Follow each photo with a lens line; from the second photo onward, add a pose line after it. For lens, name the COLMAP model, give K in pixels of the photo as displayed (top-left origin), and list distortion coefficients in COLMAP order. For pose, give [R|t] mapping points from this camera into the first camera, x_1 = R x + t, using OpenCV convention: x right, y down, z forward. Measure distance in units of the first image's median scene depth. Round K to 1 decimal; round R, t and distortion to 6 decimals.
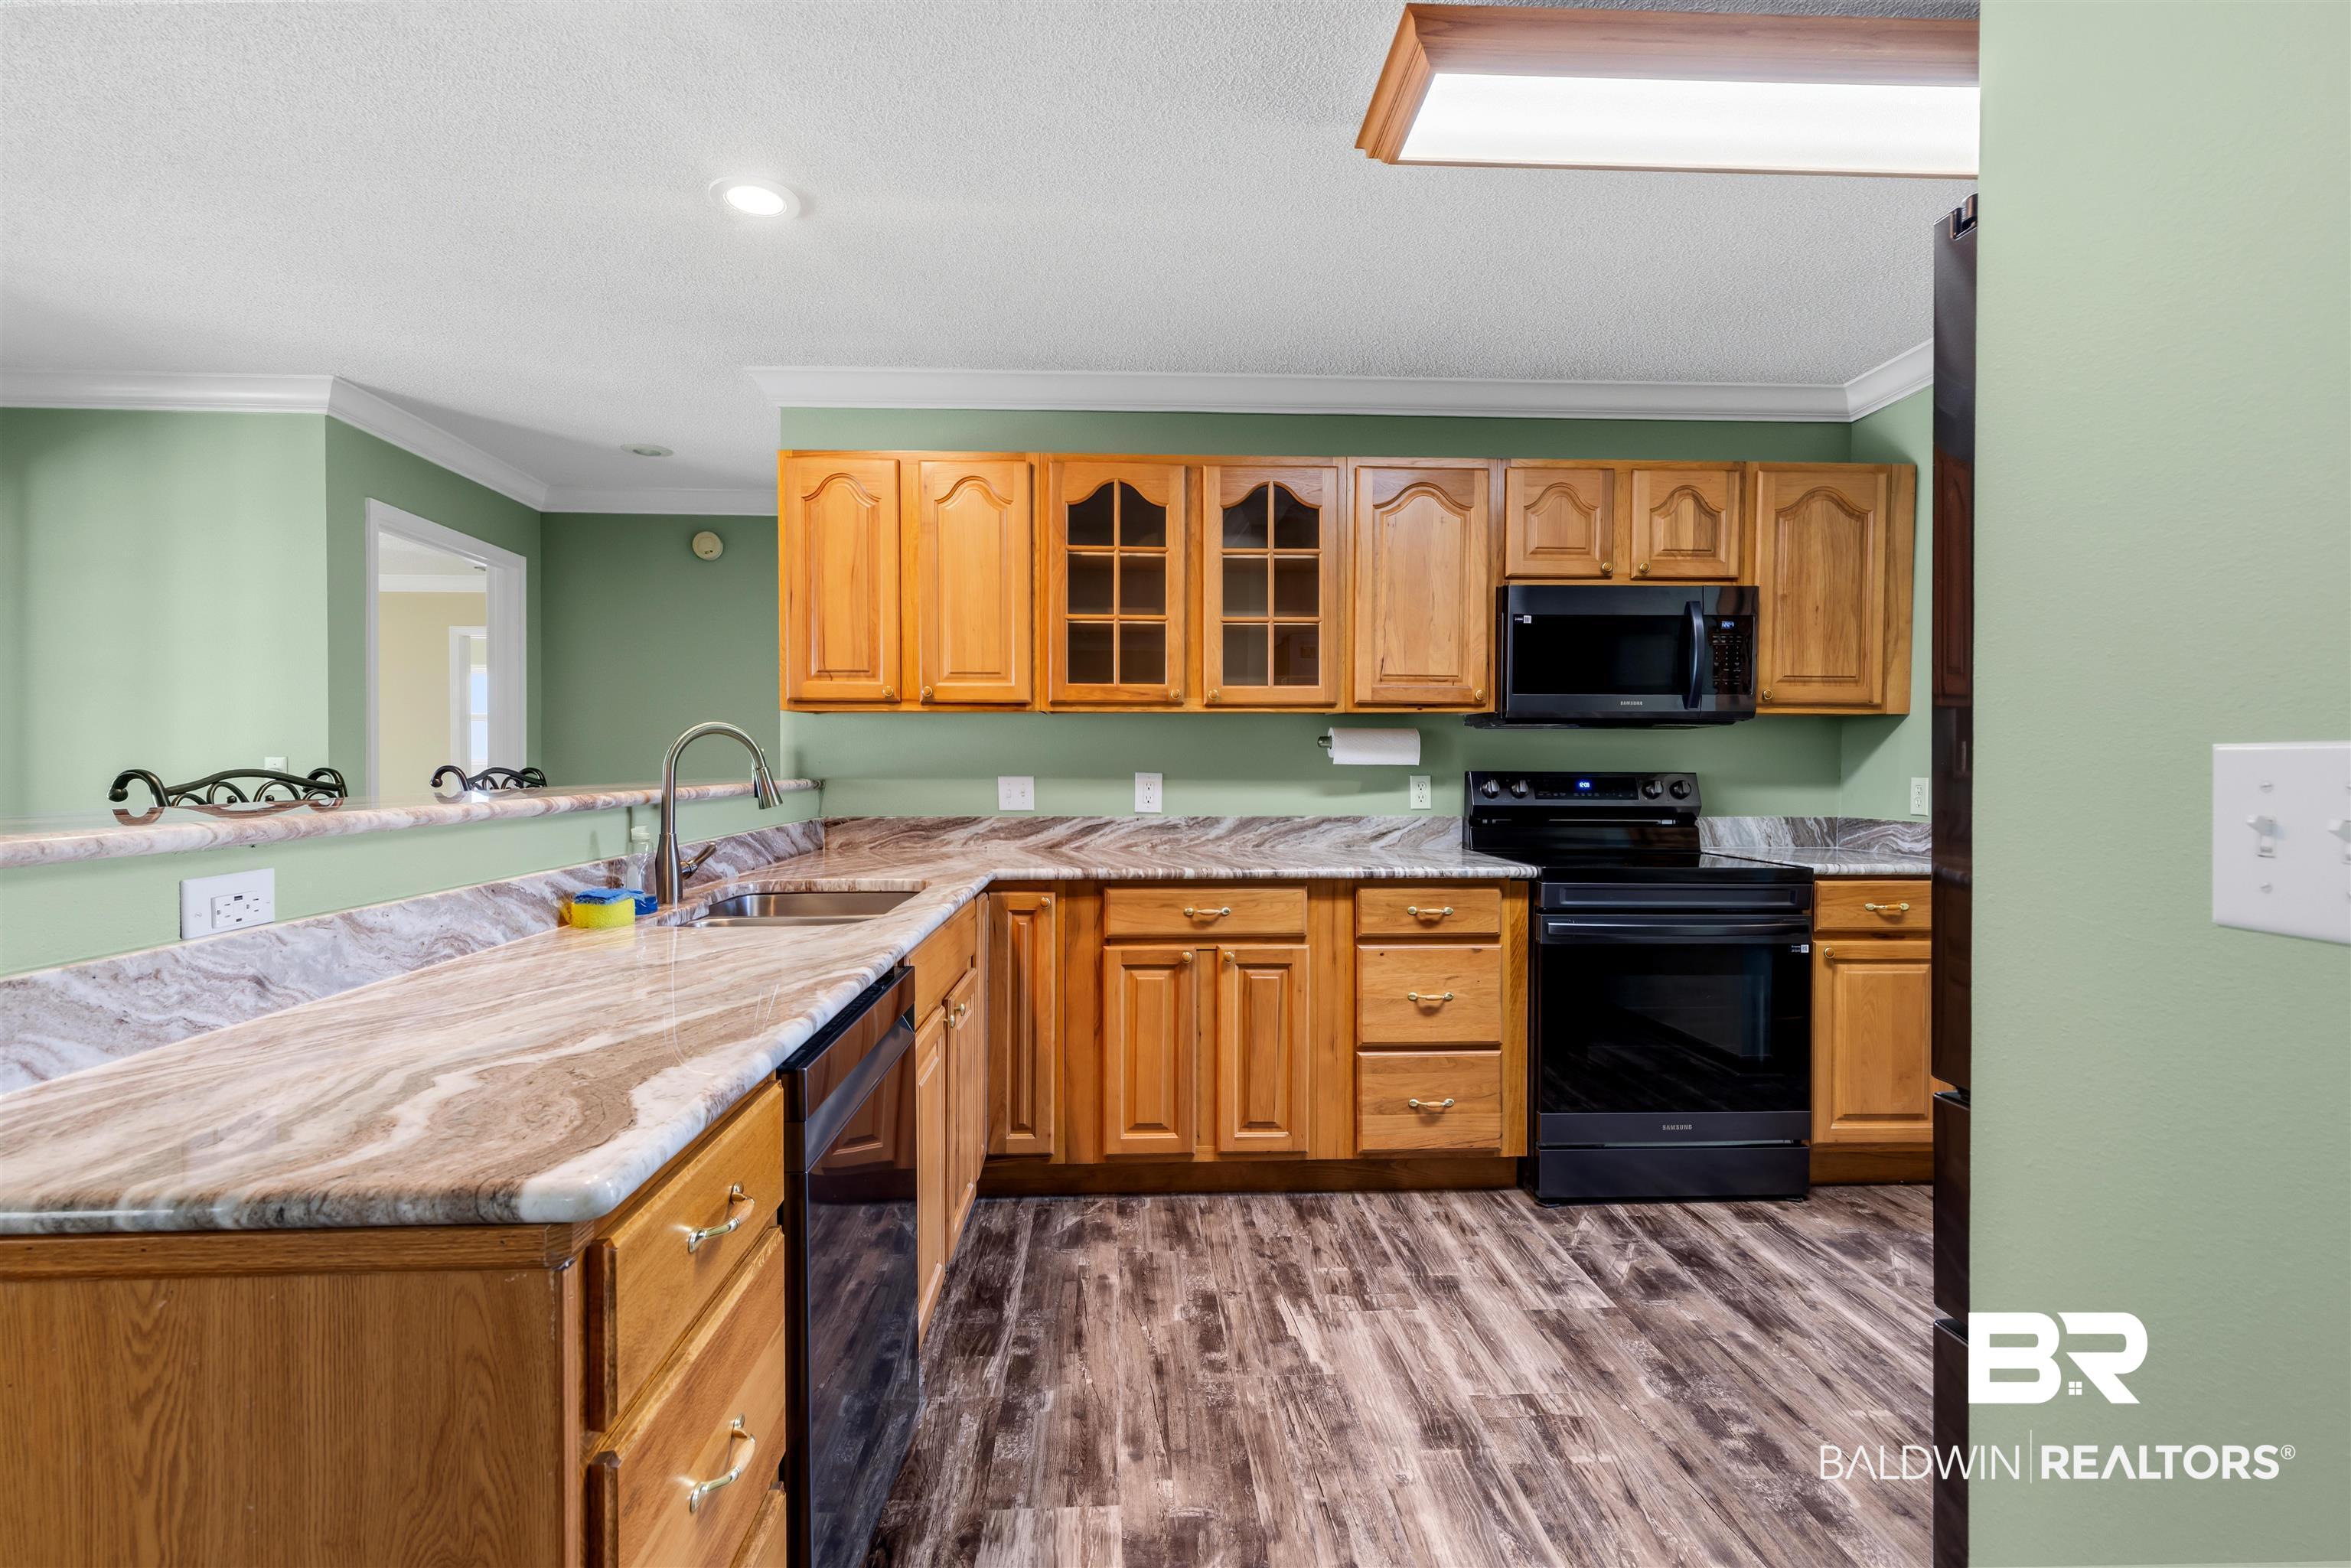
lens RADIAL K [[1067.6, 0, 1172.3], [0, 1067.6, 775.2], [0, 0, 1]] dist [0.009946, 0.000530]
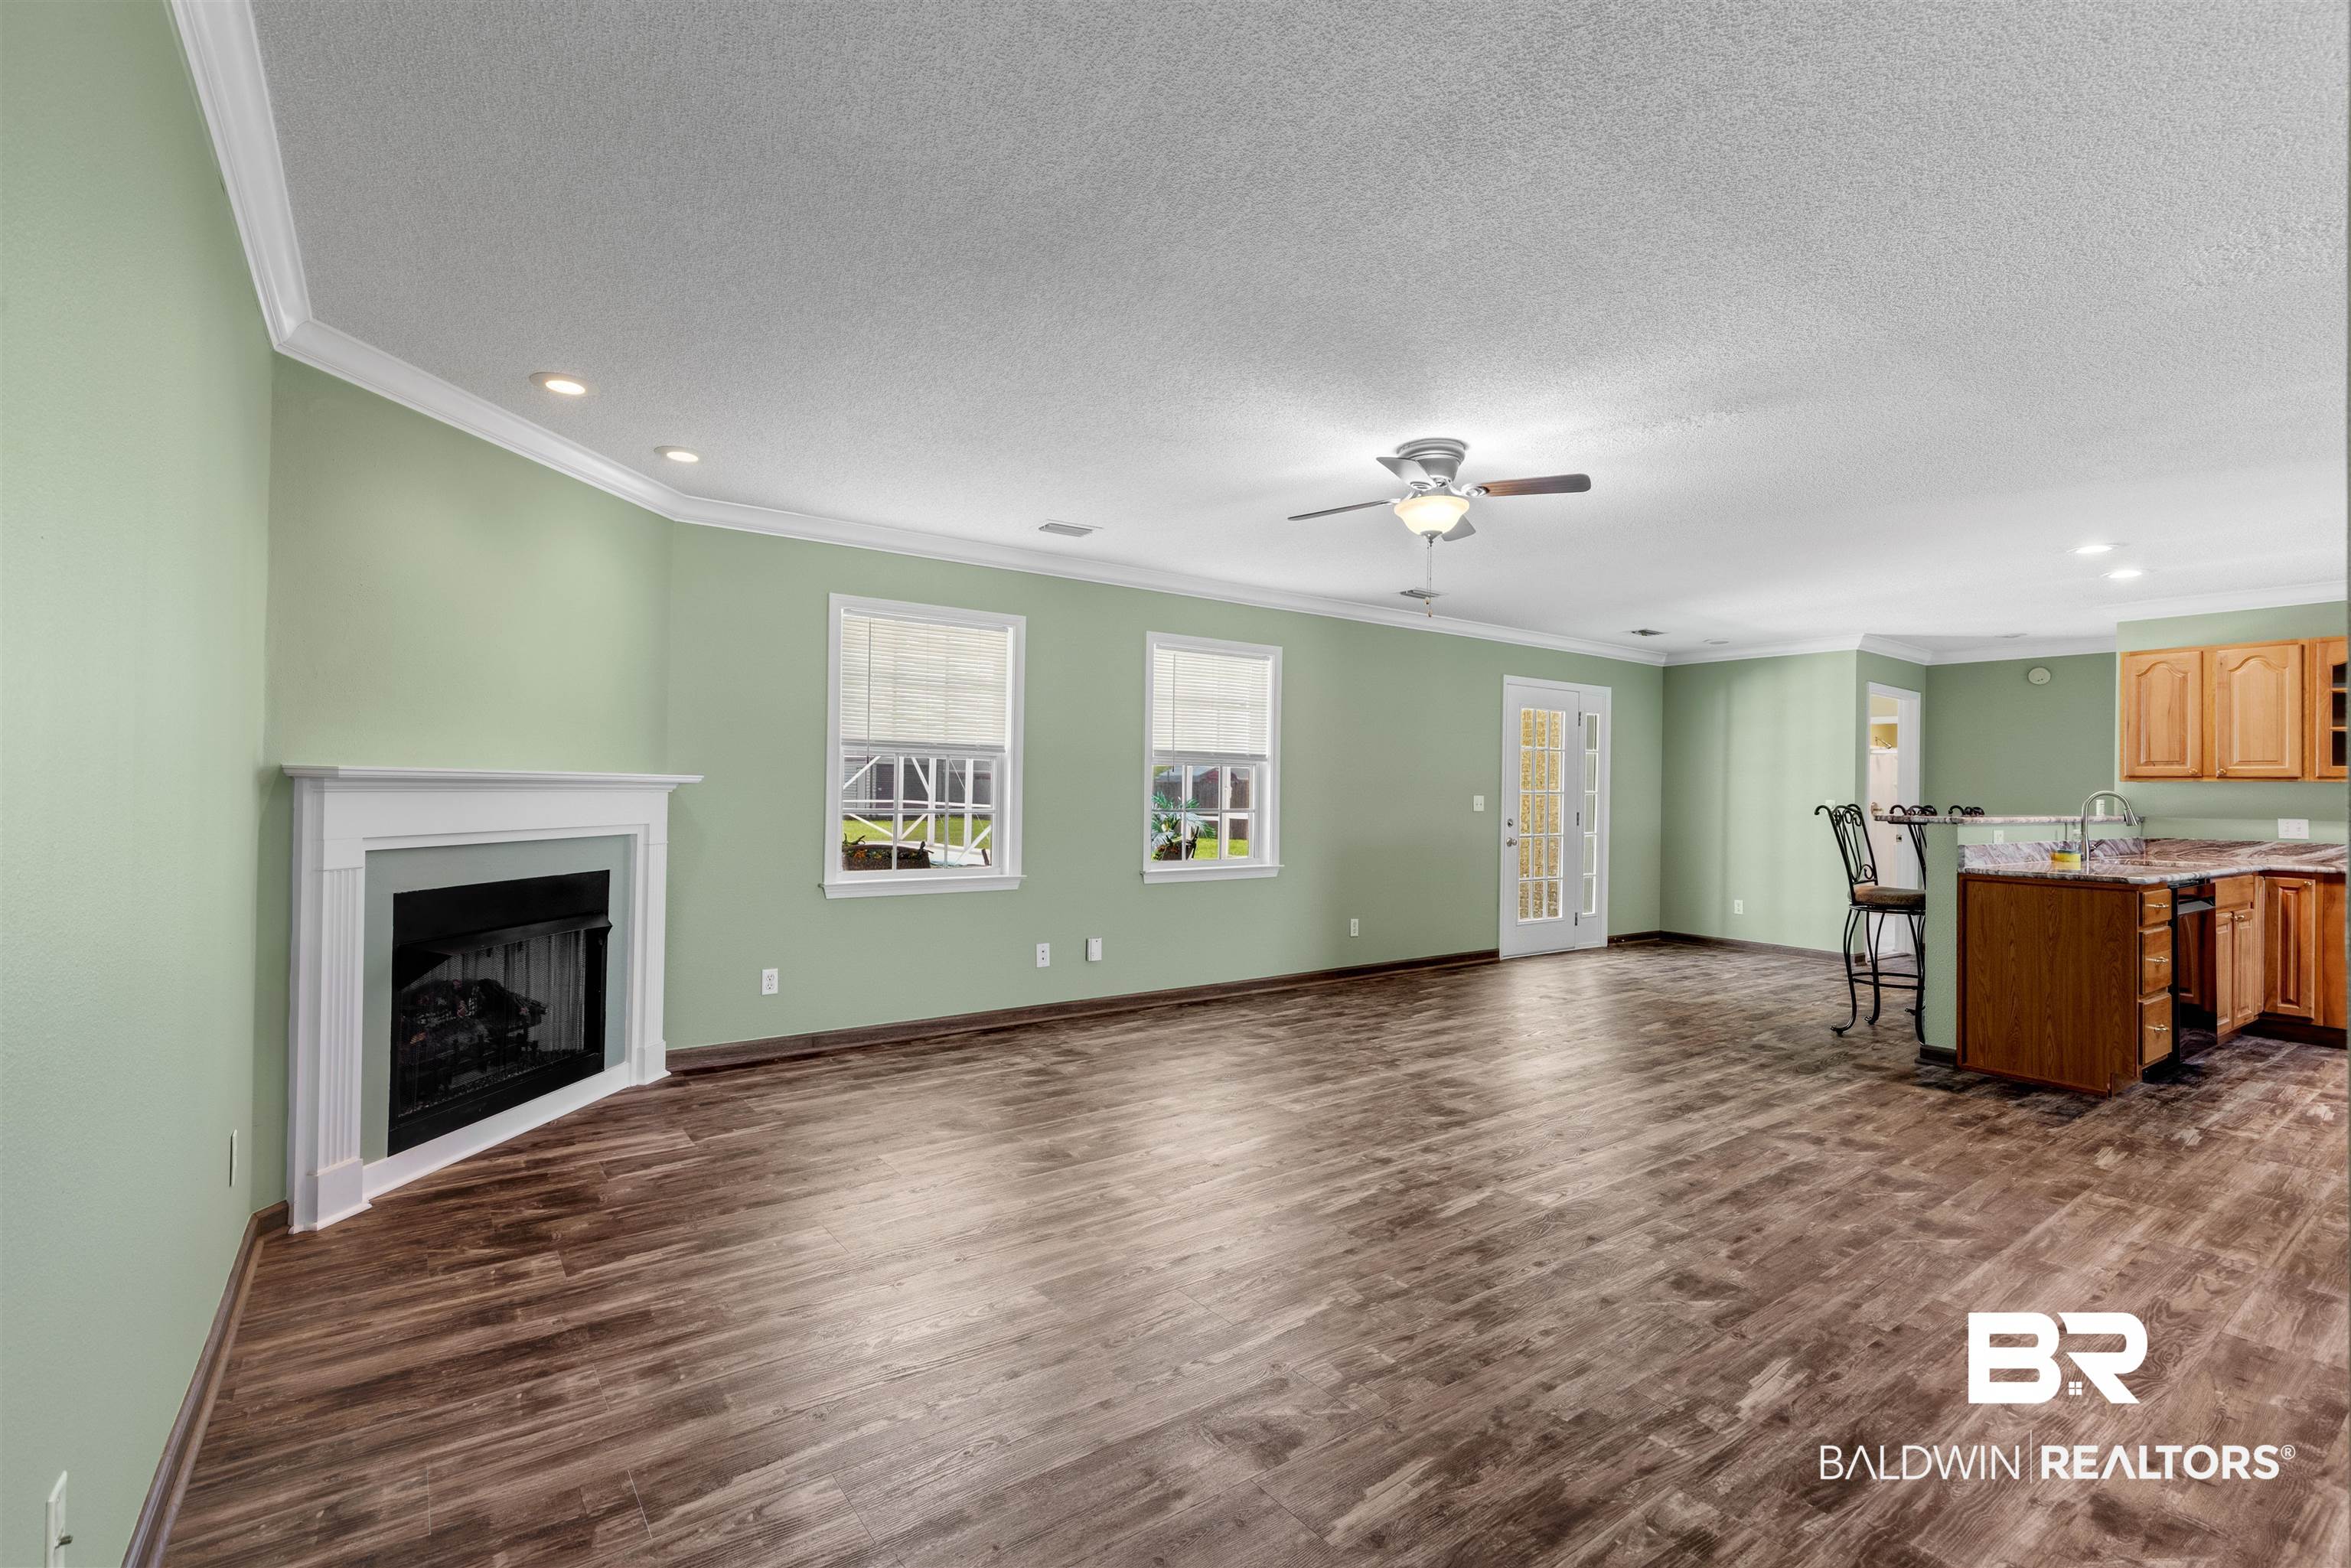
lens RADIAL K [[1067.6, 0, 1172.3], [0, 1067.6, 775.2], [0, 0, 1]] dist [0.009946, 0.000530]
pose [[0.543745, -0.003791, -0.839242, 0.353520], [-0.027280, 0.999382, -0.022190, 0.020565], [0.838807, 0.034960, 0.543305, -1.555023]]
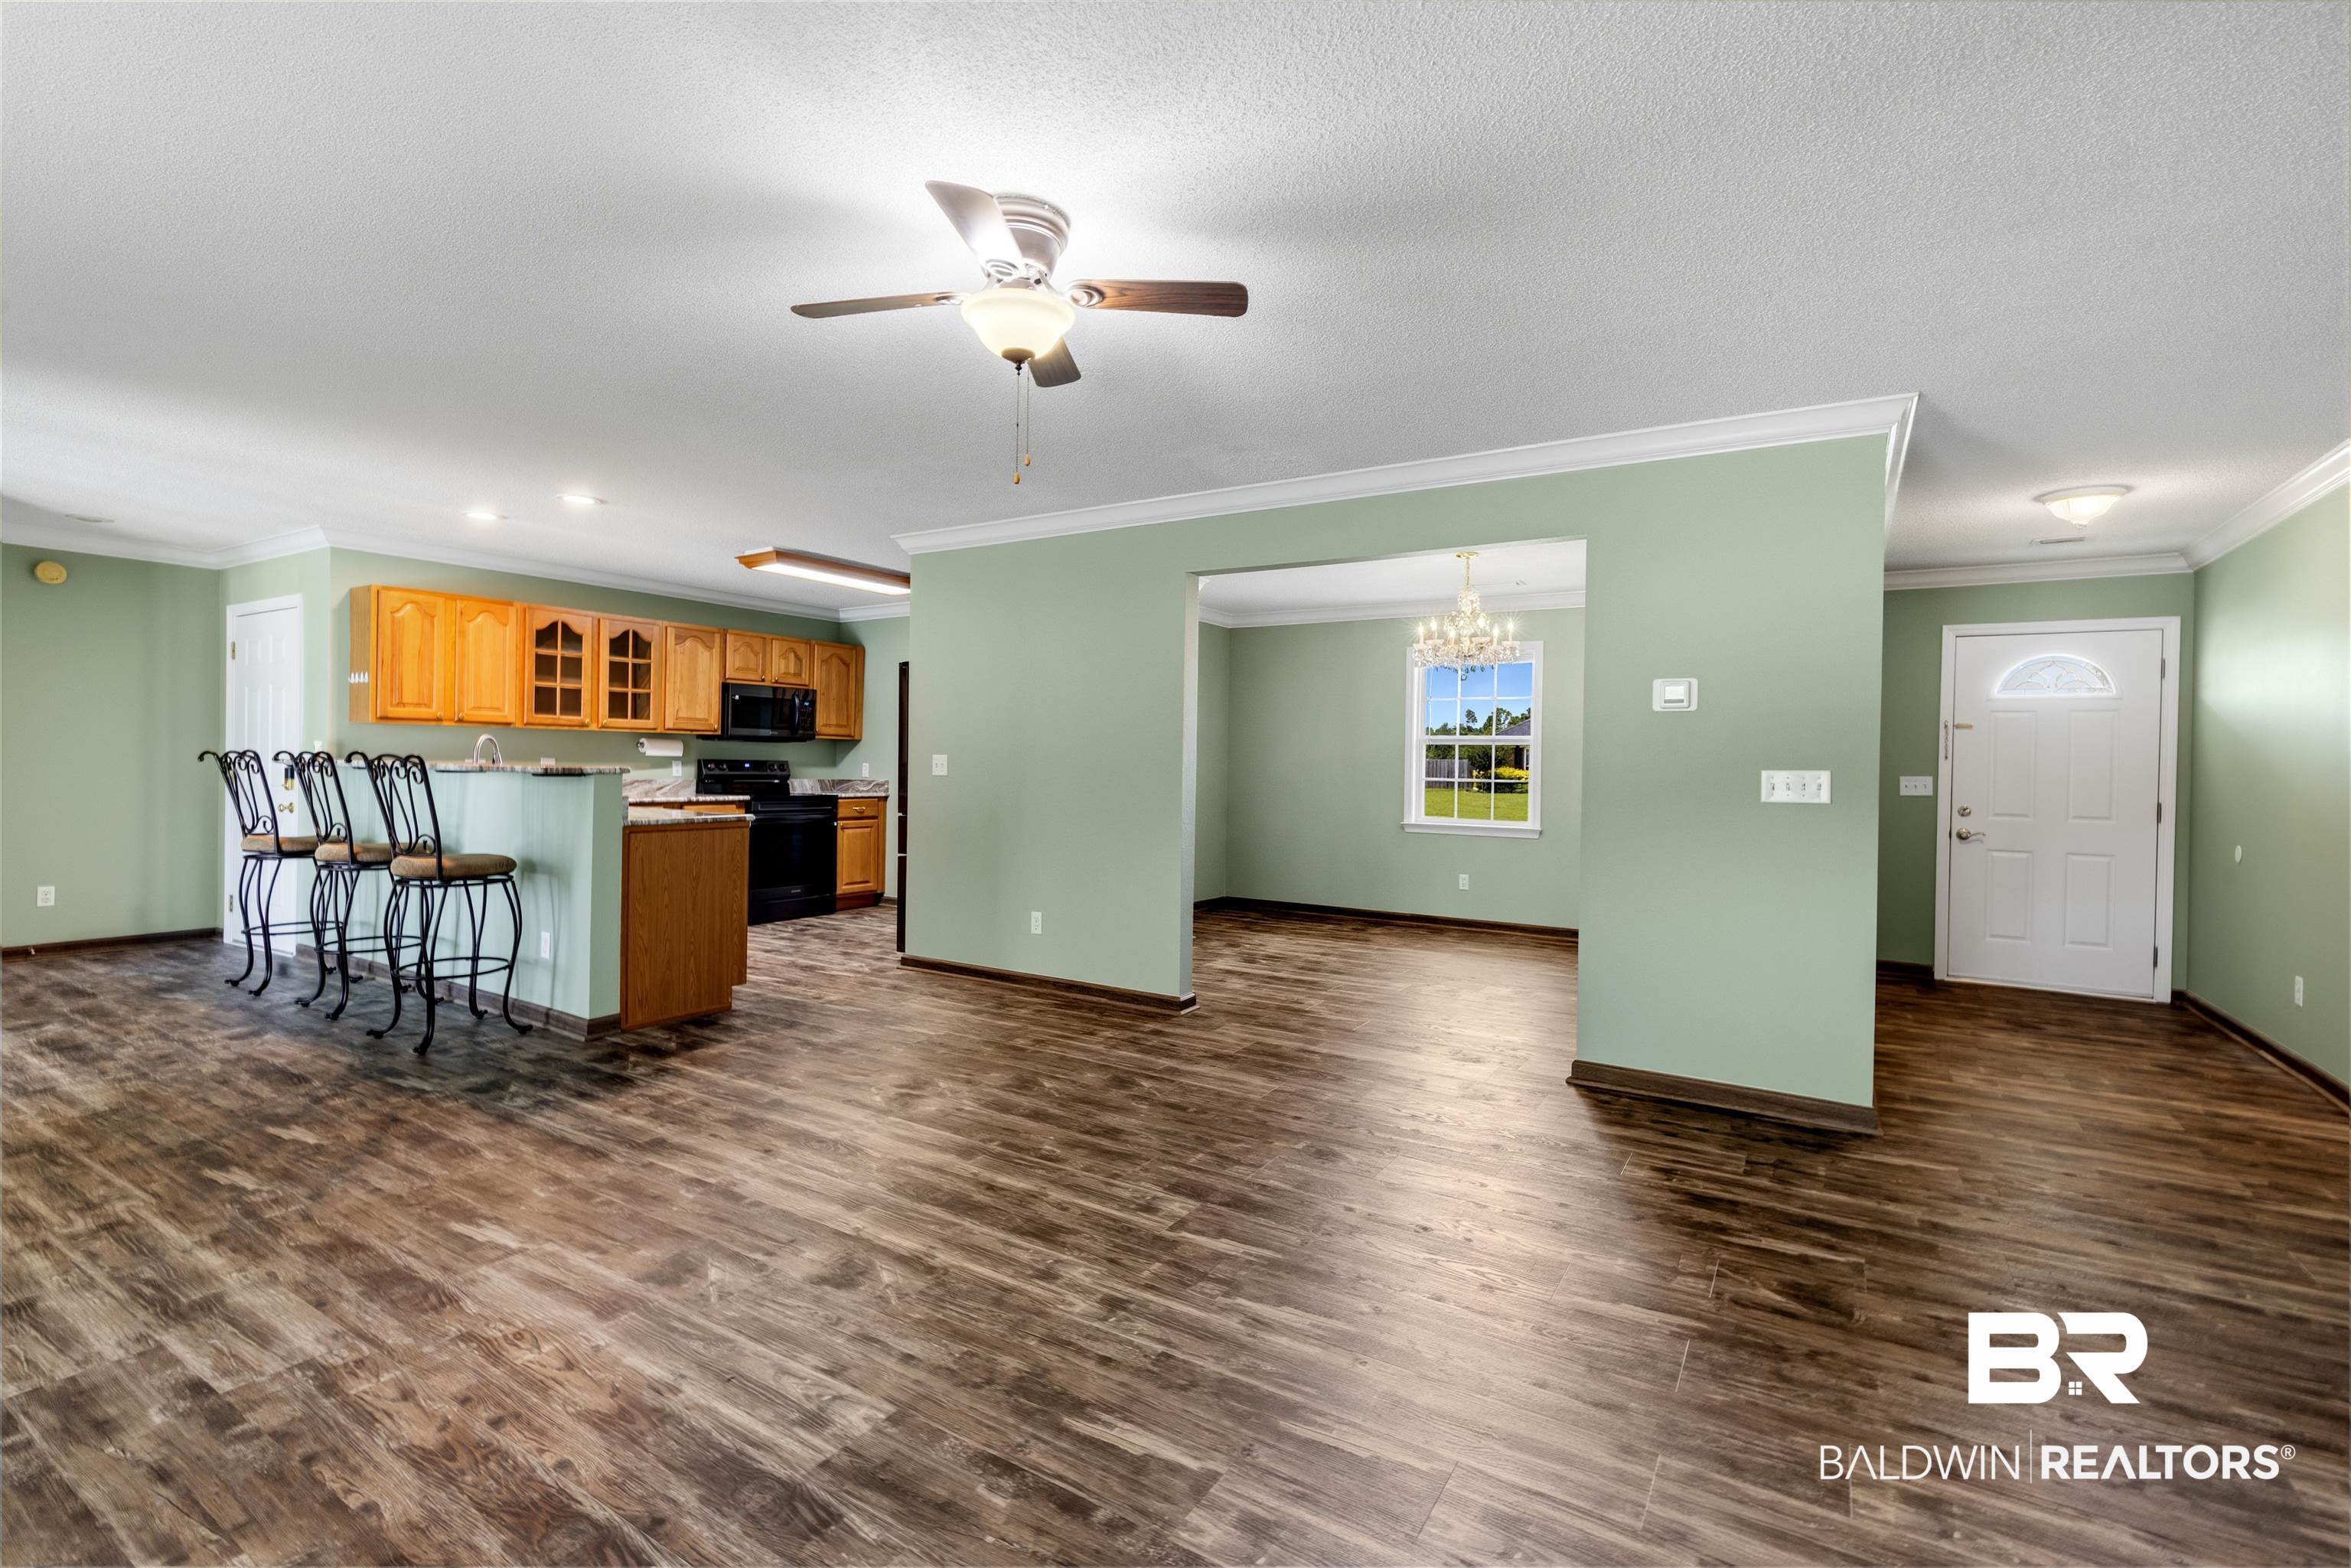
lens RADIAL K [[1067.6, 0, 1172.3], [0, 1067.6, 775.2], [0, 0, 1]] dist [0.009946, 0.000530]
pose [[0.567954, -0.000691, 0.823060, -1.101179], [-0.003500, 0.999989, 0.003255, 0.020749], [-0.823053, -0.004729, 0.567945, -1.194296]]
